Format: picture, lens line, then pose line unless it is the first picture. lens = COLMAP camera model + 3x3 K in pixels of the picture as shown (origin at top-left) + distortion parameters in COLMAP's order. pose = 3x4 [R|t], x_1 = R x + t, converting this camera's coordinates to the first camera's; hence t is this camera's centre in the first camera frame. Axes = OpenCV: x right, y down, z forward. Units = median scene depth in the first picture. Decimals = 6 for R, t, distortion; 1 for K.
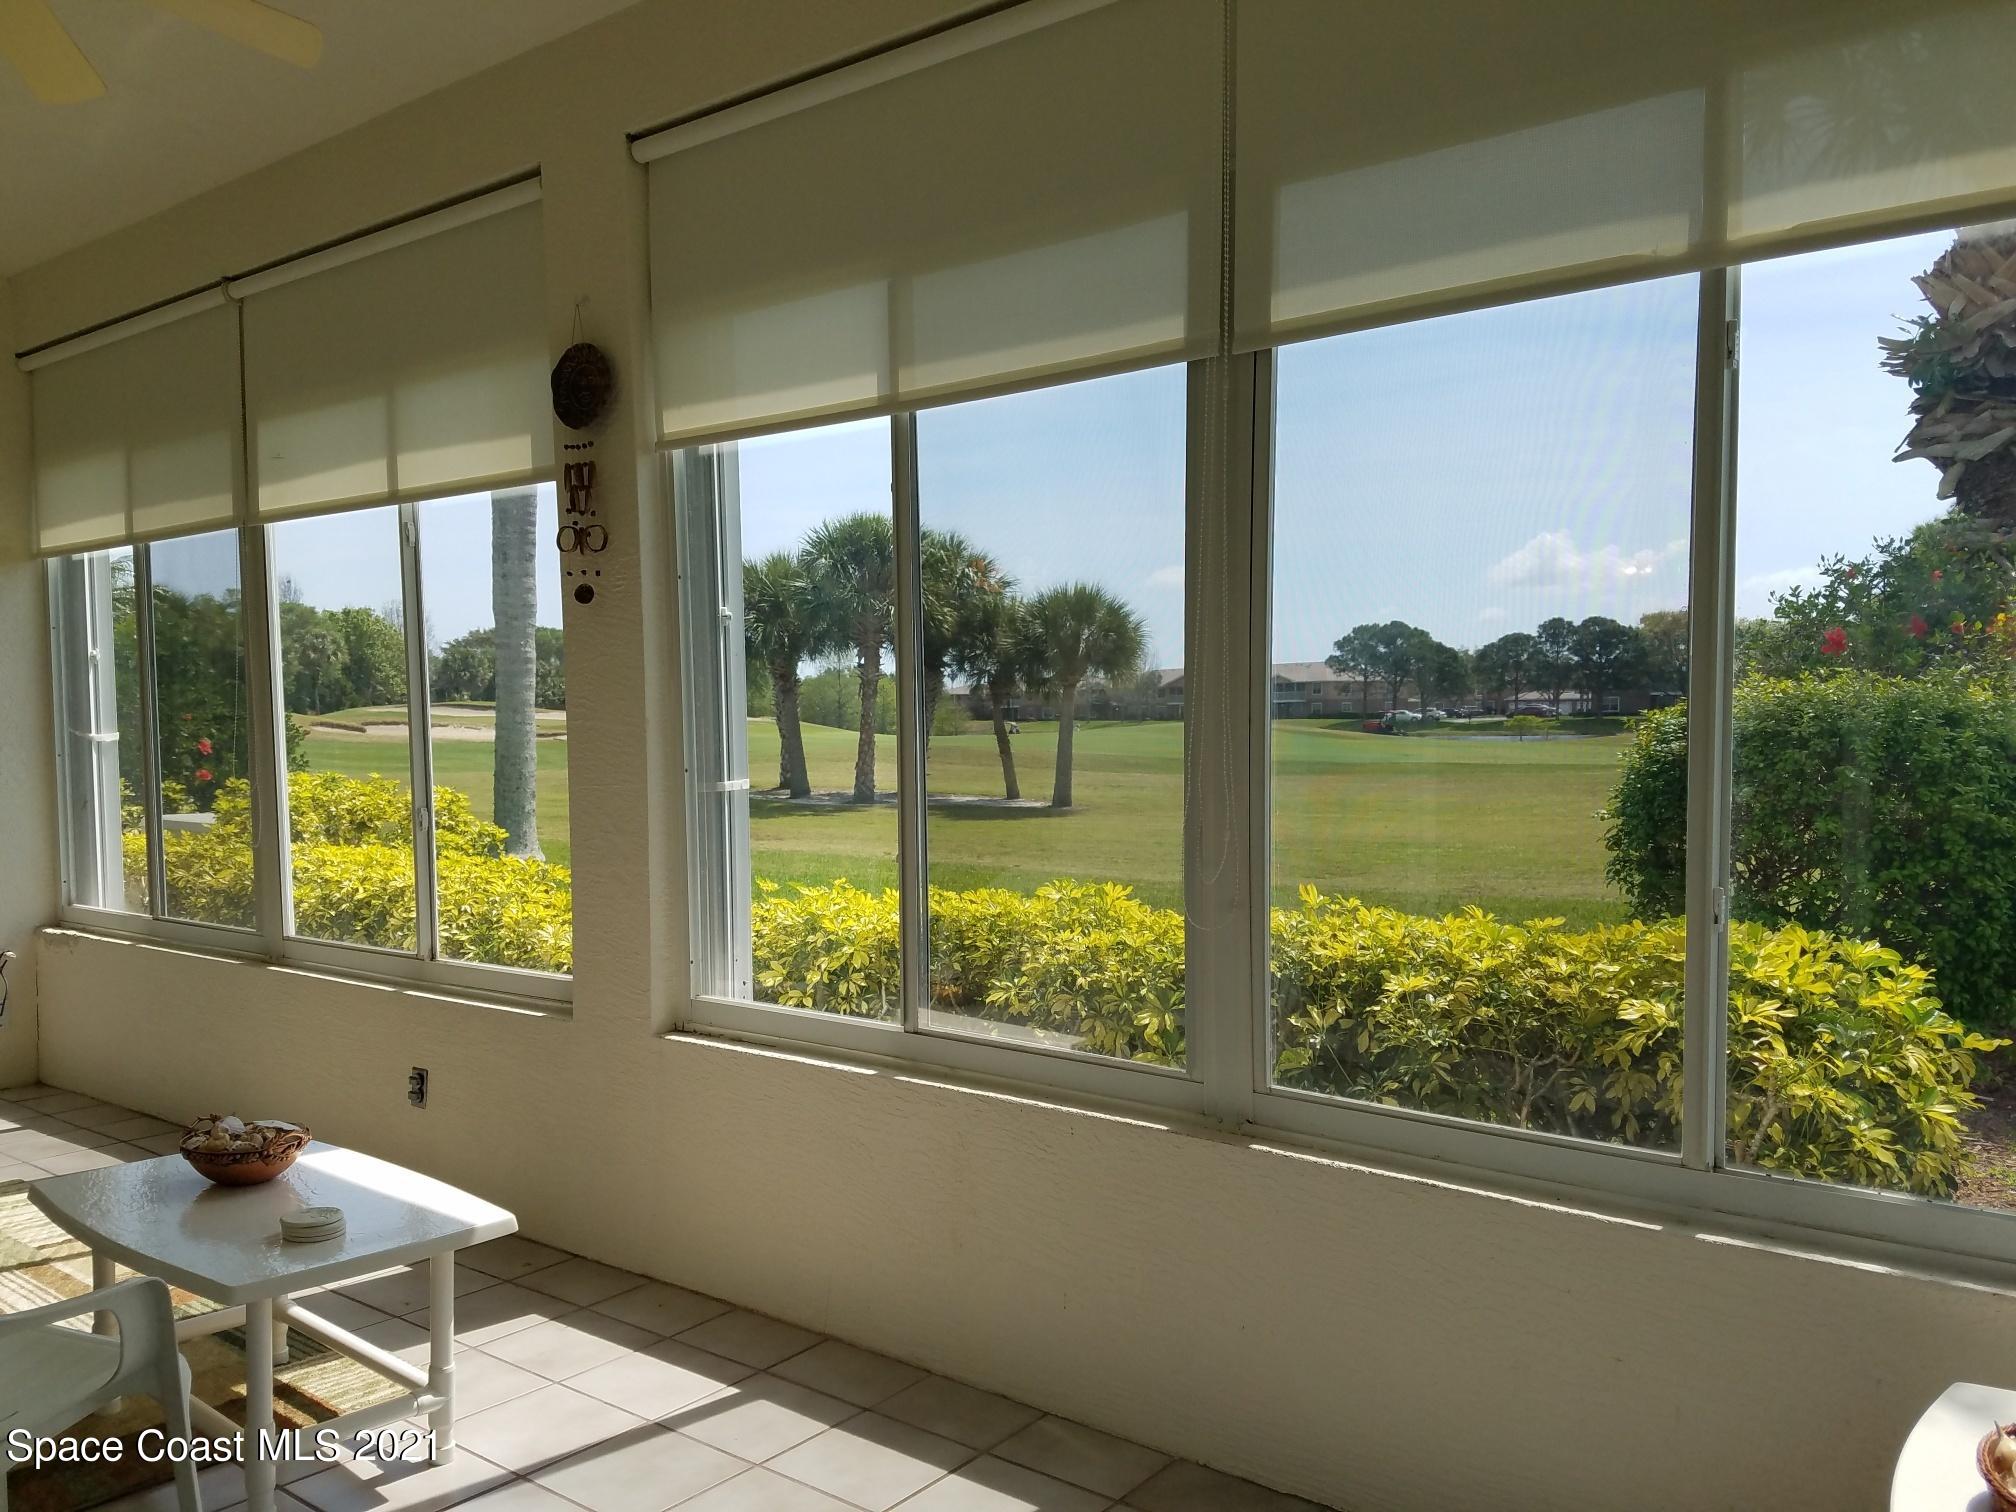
lens RADIAL K [[1532.0, 0, 979.9], [0, 1532.0, 822.3], [0, 0, 1]] dist [0.230390, -0.357632]
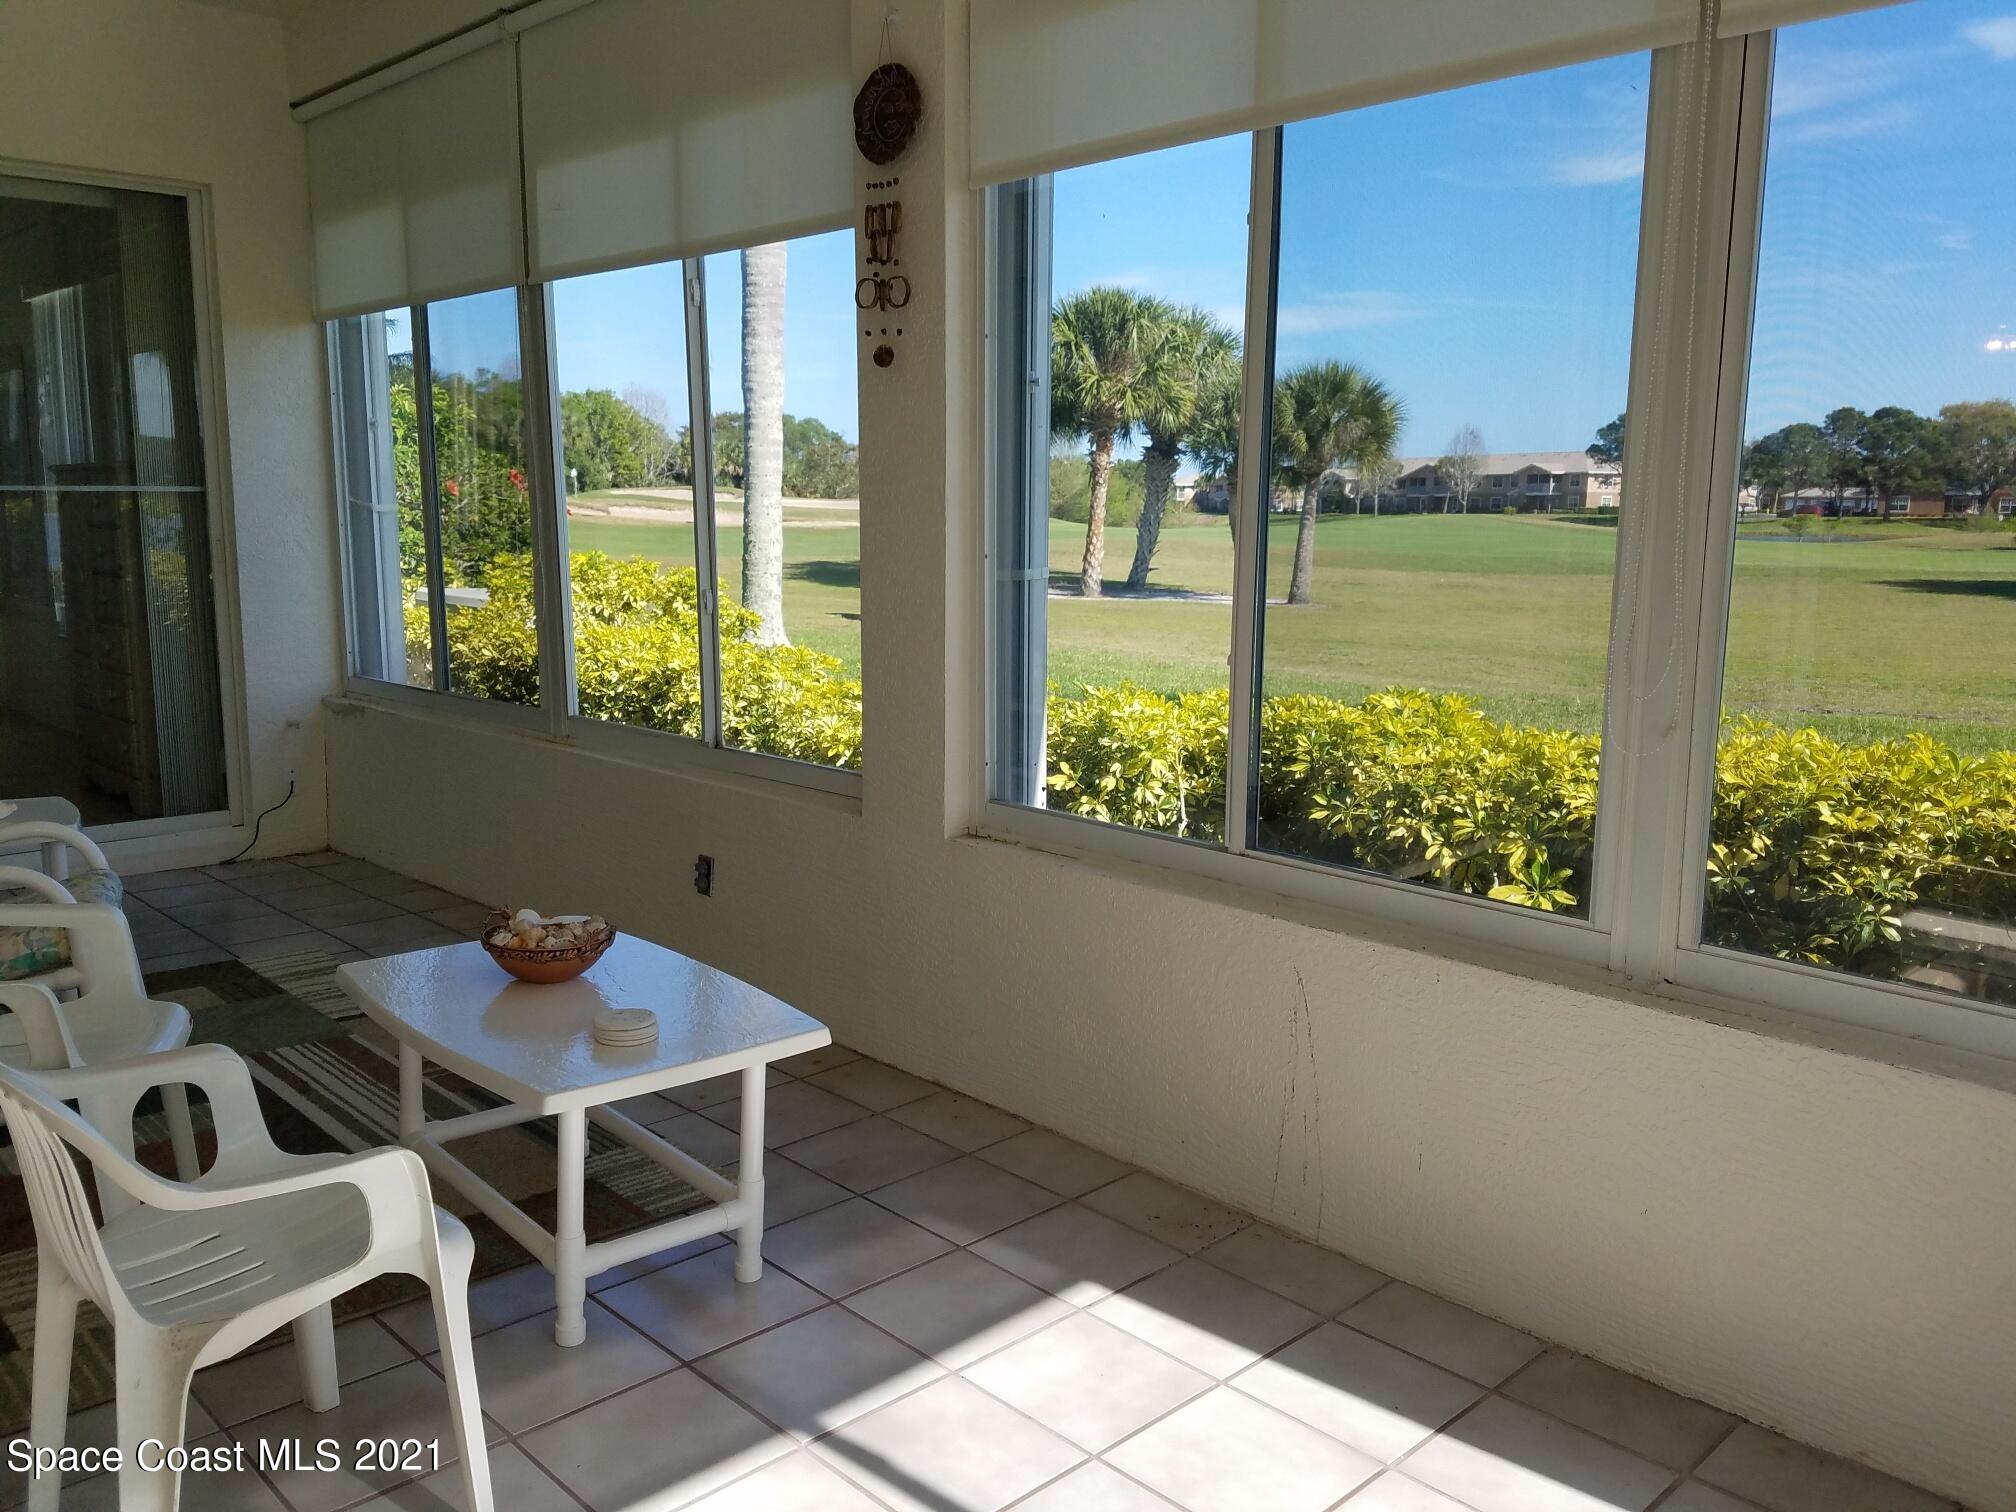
lens RADIAL K [[1520.7, 0, 1008.2], [0, 1520.7, 775.6], [0, 0, 1]] dist [0.229307, -0.352348]
pose [[0.992210, 0.038242, -0.118565, -0.045581], [-0.025696, 0.994077, 0.105592, -0.000132], [0.121901, -0.101723, 0.987316, 0.064876]]
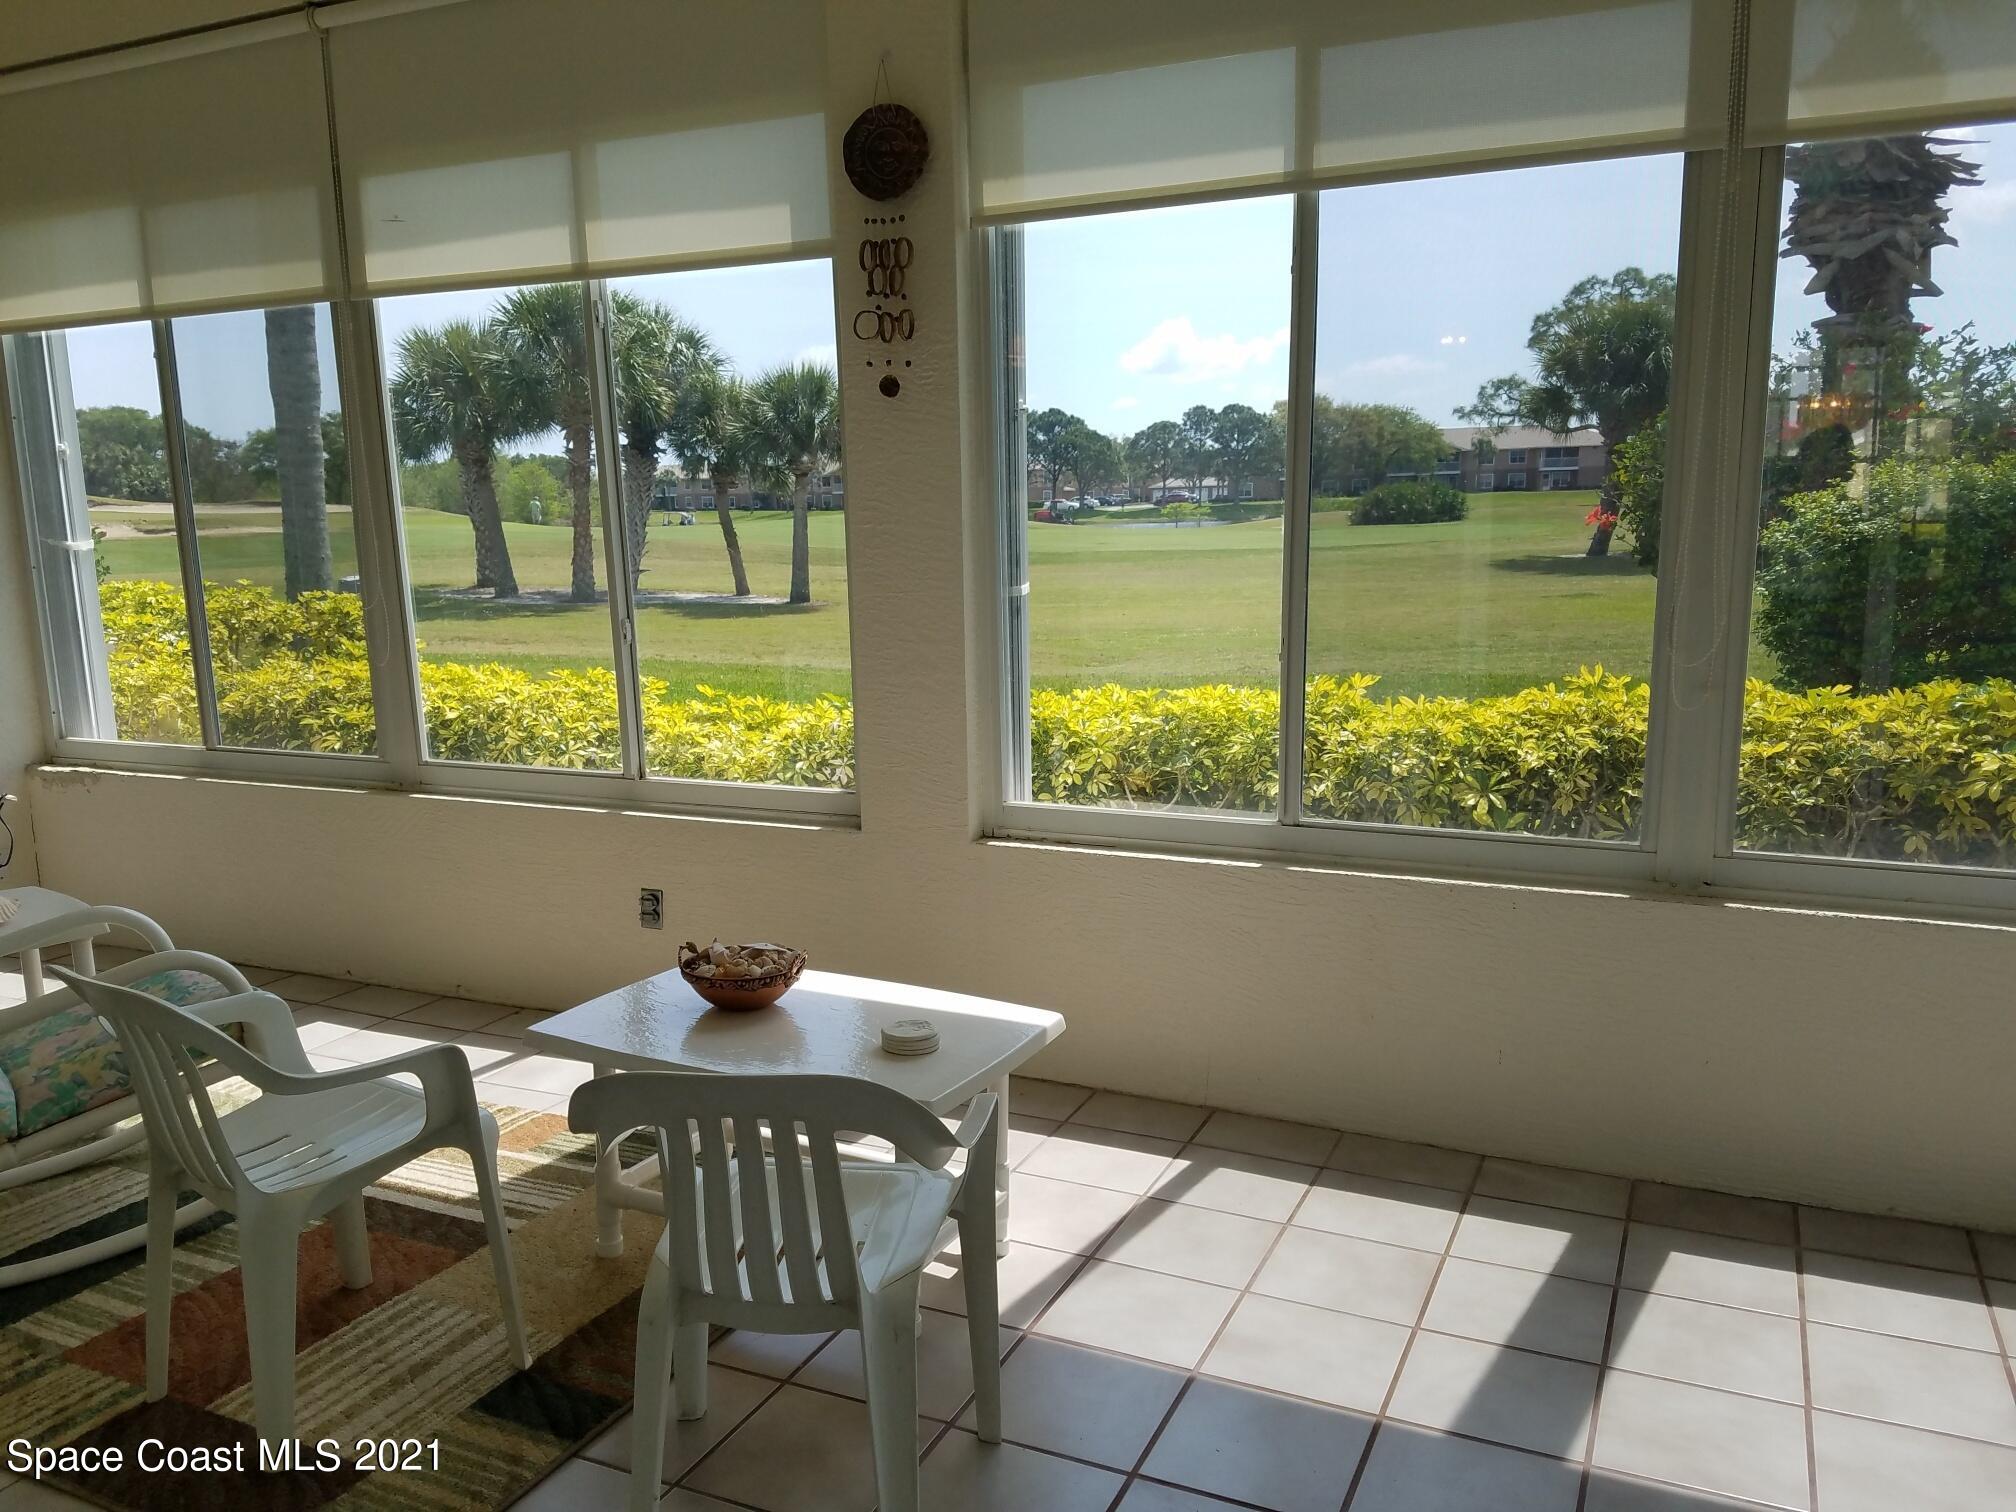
lens RADIAL K [[1532.0, 0, 979.9], [0, 1532.0, 822.3], [0, 0, 1]] dist [0.230390, -0.357632]
pose [[0.973012, -0.058052, 0.223332, -0.297616], [0.027974, 0.990375, 0.135555, -0.007523], [-0.229052, -0.125650, 0.965271, 0.027648]]
